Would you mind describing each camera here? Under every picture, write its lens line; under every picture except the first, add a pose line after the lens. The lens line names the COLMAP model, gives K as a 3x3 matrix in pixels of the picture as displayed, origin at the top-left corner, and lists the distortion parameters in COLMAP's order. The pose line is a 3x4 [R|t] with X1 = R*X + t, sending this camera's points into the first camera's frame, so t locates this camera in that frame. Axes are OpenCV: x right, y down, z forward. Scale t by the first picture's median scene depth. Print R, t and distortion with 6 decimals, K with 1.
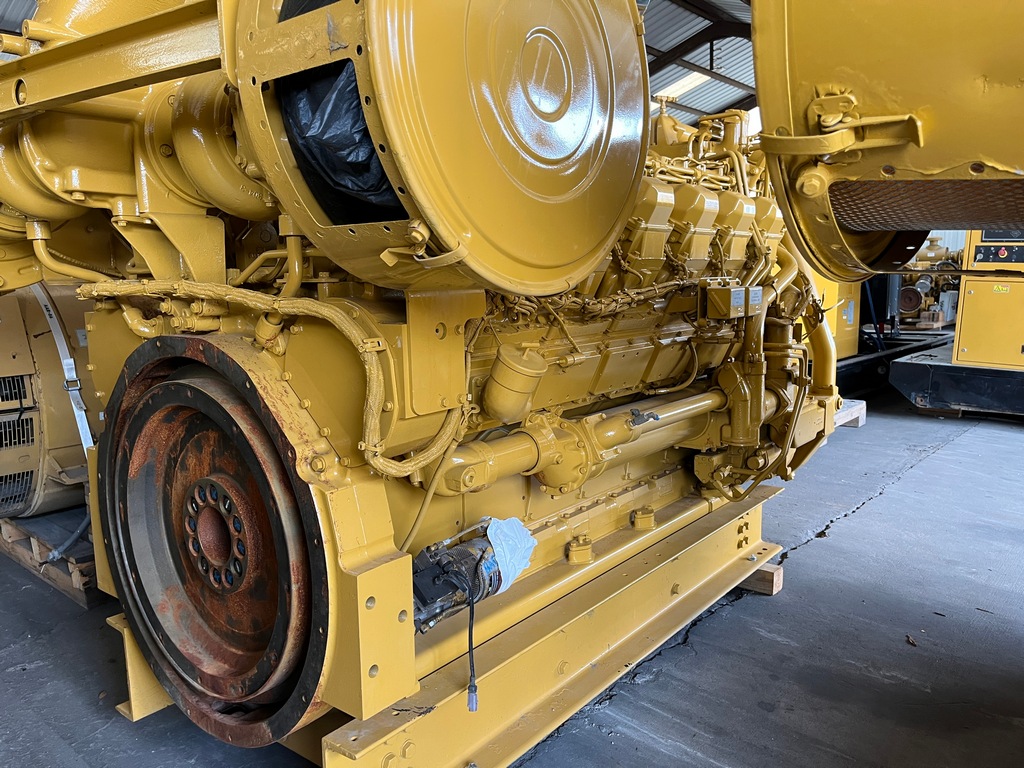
lens RADIAL K [[768.2, 0, 509.6], [0, 768.2, 384.7], [0, 0, 1]] dist [0.012788, -0.002866]
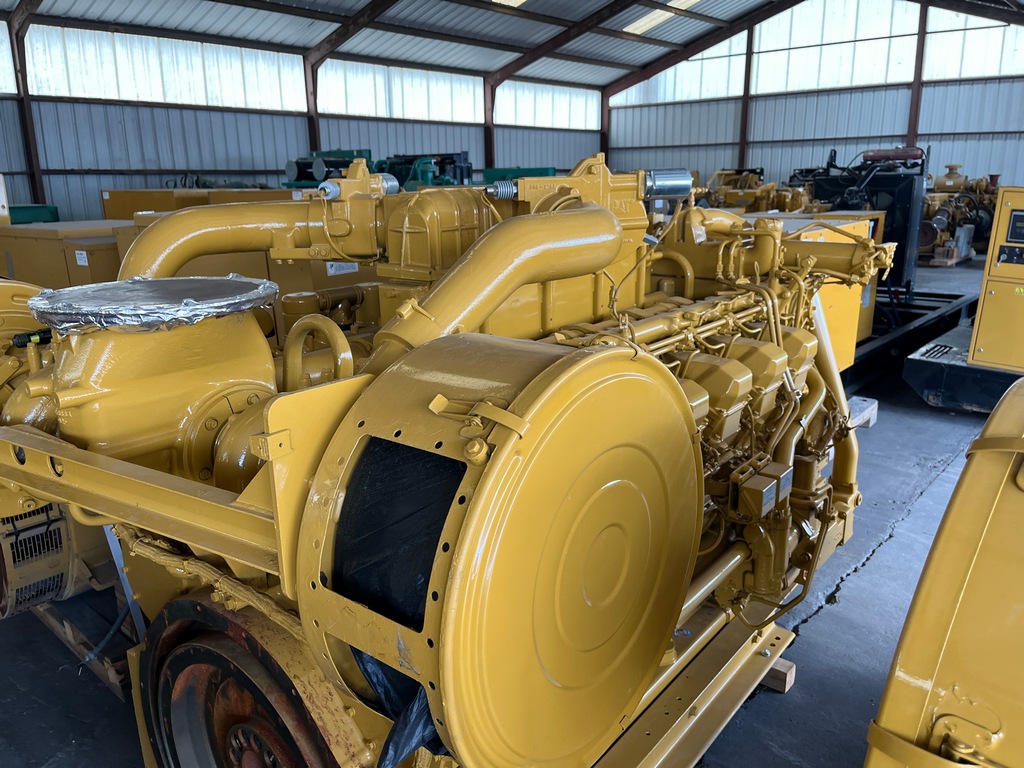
lens RADIAL K [[766.6, 0, 510.4], [0, 766.6, 391.3], [0, 0, 1]] dist [0.048237, -0.067729]
pose [[0.999994, 0.002563, -0.002373, -0.025219], [-0.002255, 0.992542, 0.121881, -0.252725], [0.002667, -0.121875, 0.992542, 0.017333]]
